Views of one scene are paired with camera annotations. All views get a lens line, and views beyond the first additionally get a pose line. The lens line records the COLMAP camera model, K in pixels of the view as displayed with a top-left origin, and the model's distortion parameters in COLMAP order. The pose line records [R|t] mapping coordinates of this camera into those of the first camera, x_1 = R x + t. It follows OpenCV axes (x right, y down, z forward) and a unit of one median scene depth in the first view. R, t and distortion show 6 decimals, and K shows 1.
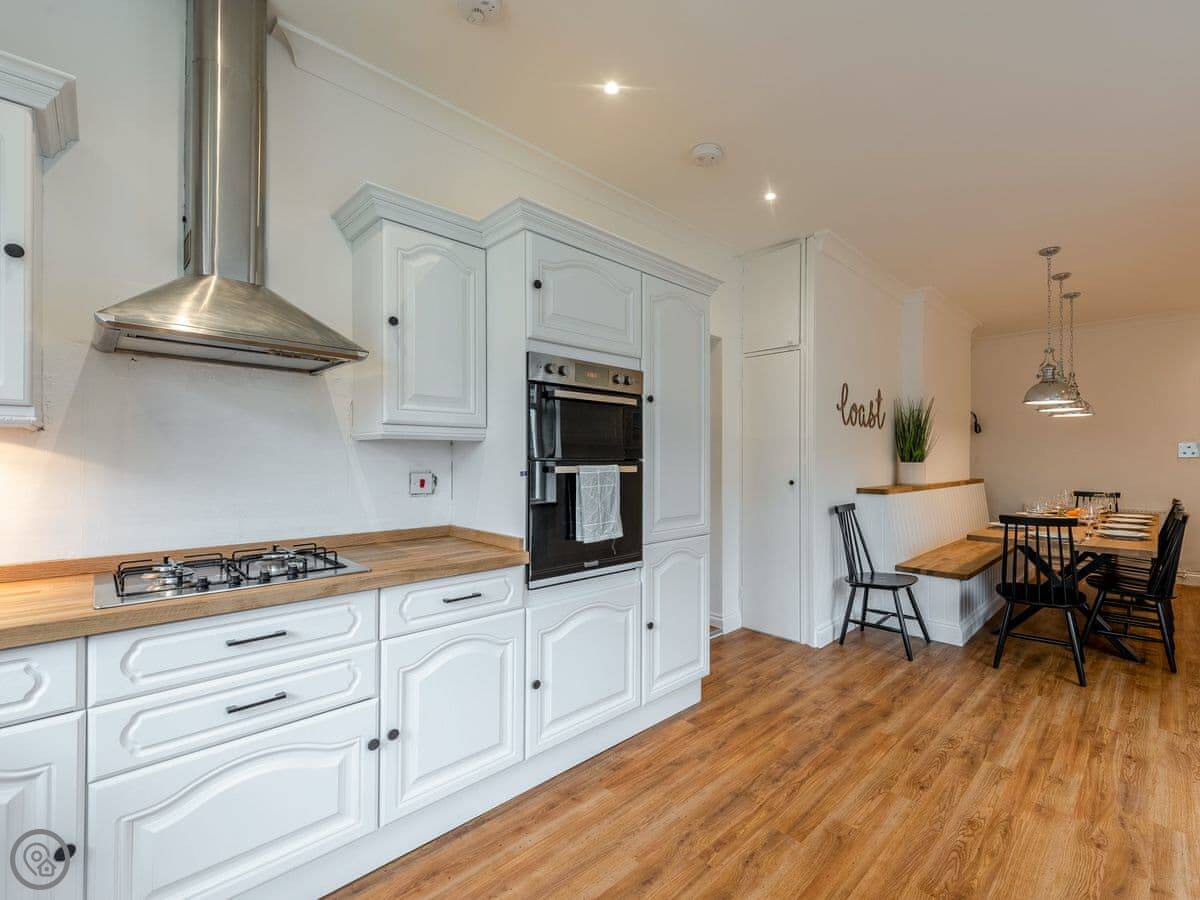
lens RADIAL K [[541.7, 0, 622.1], [0, 541.7, 455.1], [0, 0, 1]] dist [0.004579, -0.000183]
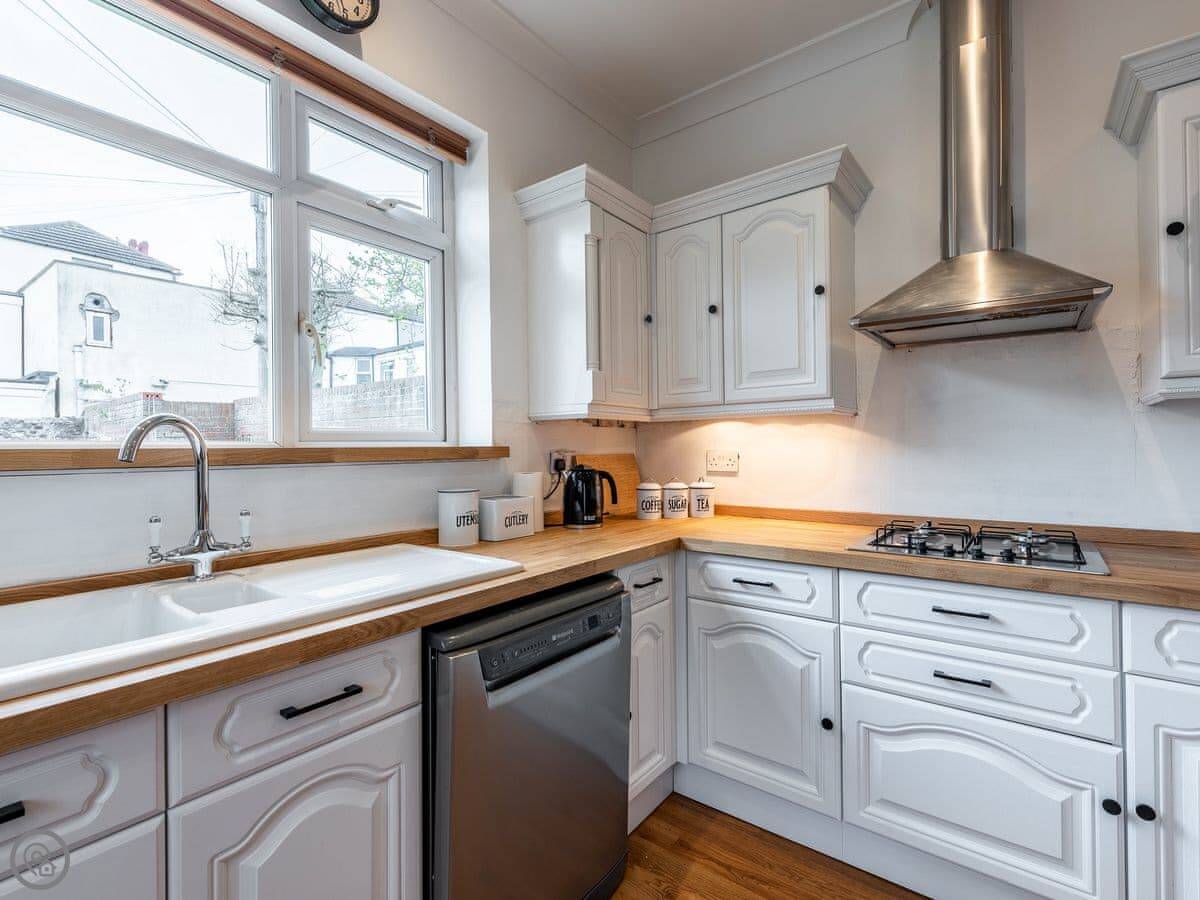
lens RADIAL K [[549.5, 0, 638.3], [0, 549.5, 446.4], [0, 0, 1]] dist [0.000297, -0.000051]
pose [[0.168127, -0.006526, -0.985744, 0.179256], [0.014264, 0.999890, -0.004187, 0.028569], [0.985662, -0.013356, 0.168202, 0.228686]]
